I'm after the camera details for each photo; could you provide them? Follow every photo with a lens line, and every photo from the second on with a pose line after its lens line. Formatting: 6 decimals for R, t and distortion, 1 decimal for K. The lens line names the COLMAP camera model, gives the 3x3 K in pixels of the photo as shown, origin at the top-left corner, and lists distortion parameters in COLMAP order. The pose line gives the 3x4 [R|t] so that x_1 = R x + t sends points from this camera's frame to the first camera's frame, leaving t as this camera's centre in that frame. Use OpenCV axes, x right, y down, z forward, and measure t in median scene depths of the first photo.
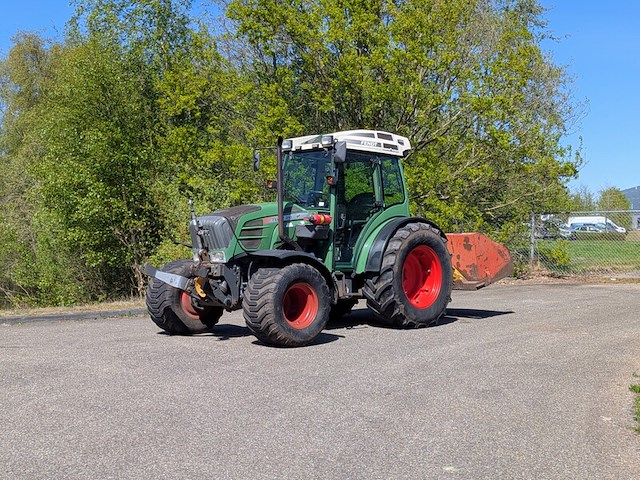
lens RADIAL K [[901.5, 0, 320.0], [0, 901.5, 240.0], [0, 0, 1]] dist [0.114542, -0.020573]
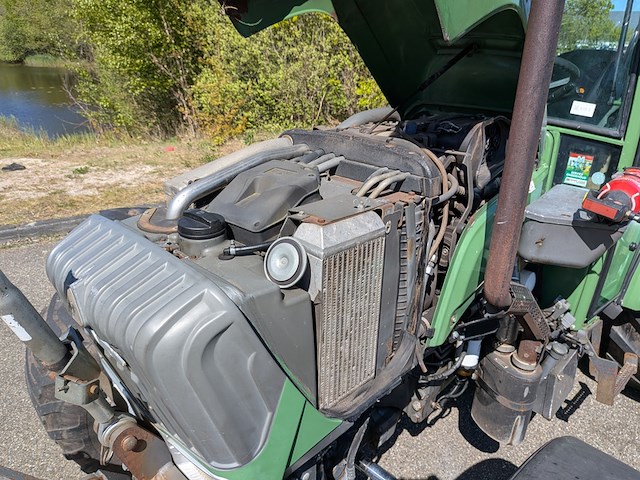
lens RADIAL K [[462.1, 0, 323.3], [0, 462.1, 230.0], [0, 0, 1]] dist [0.003854, -0.001245]
pose [[0.999577, 0.026665, 0.011596, -0.081925], [-0.029066, 0.927560, 0.372543, -0.056399], [-0.000822, -0.372722, 0.927943, 0.841437]]
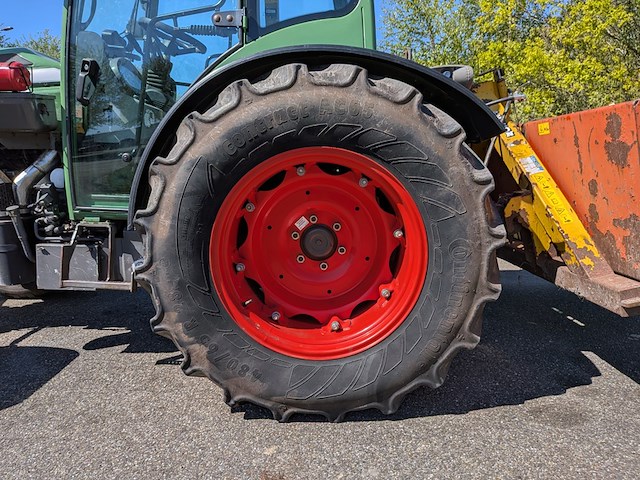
lens RADIAL K [[461.9, 0, 313.5], [0, 461.9, 239.7], [0, 0, 1]] dist [0.098628, -0.165450]
pose [[0.695470, 0.120388, -0.708398, 0.222820], [0.003071, 0.985358, 0.170472, 0.009967], [0.718548, -0.120734, 0.684917, 0.916398]]
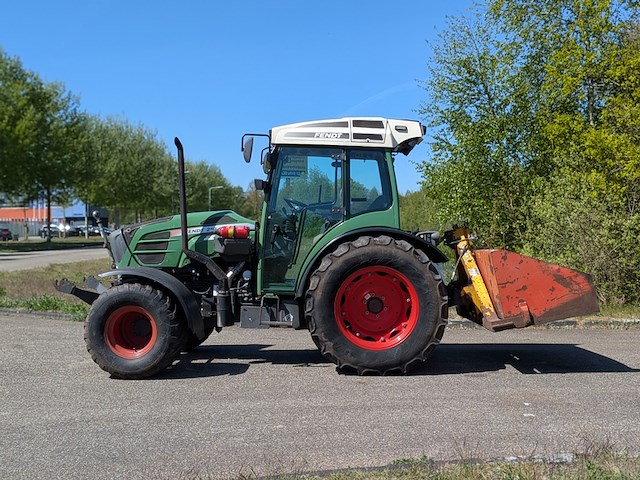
lens RADIAL K [[901.5, 0, 320.0], [0, 901.5, 240.0], [0, 0, 1]] dist [0.114542, -0.020573]
pose [[0.694108, 0.017051, -0.719669, 0.635536], [-0.009476, 0.999849, 0.014549, -0.026848], [0.719809, -0.003279, 0.694165, 0.452888]]
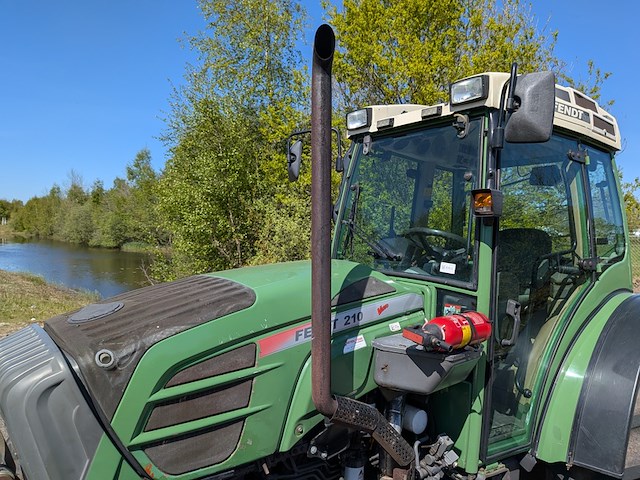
lens RADIAL K [[462.1, 0, 323.3], [0, 462.1, 230.0], [0, 0, 1]] dist [0.003854, -0.001245]
pose [[0.990540, 0.022638, -0.135342, -0.022915], [-0.023016, 0.999734, -0.001229, -0.053388], [0.135278, 0.004332, 0.990798, 0.803317]]
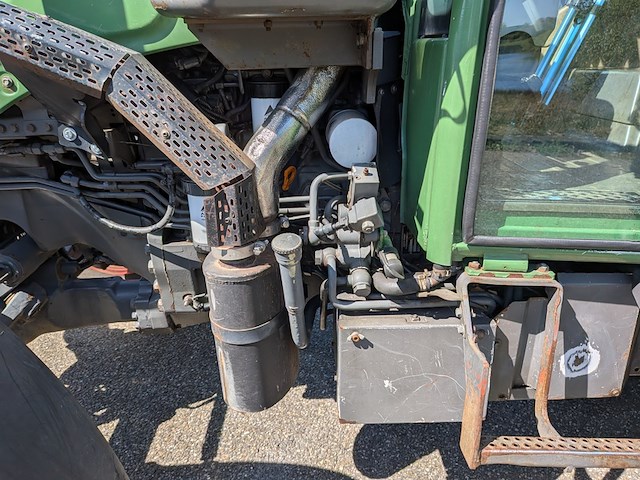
lens RADIAL K [[462.1, 0, 323.3], [0, 462.1, 230.0], [0, 0, 1]] dist [0.003854, -0.001245]
pose [[0.724535, 0.230663, -0.649495, 0.043937], [0.026653, 0.932256, 0.360815, 0.002930], [0.688723, -0.278734, 0.669304, 0.919044]]
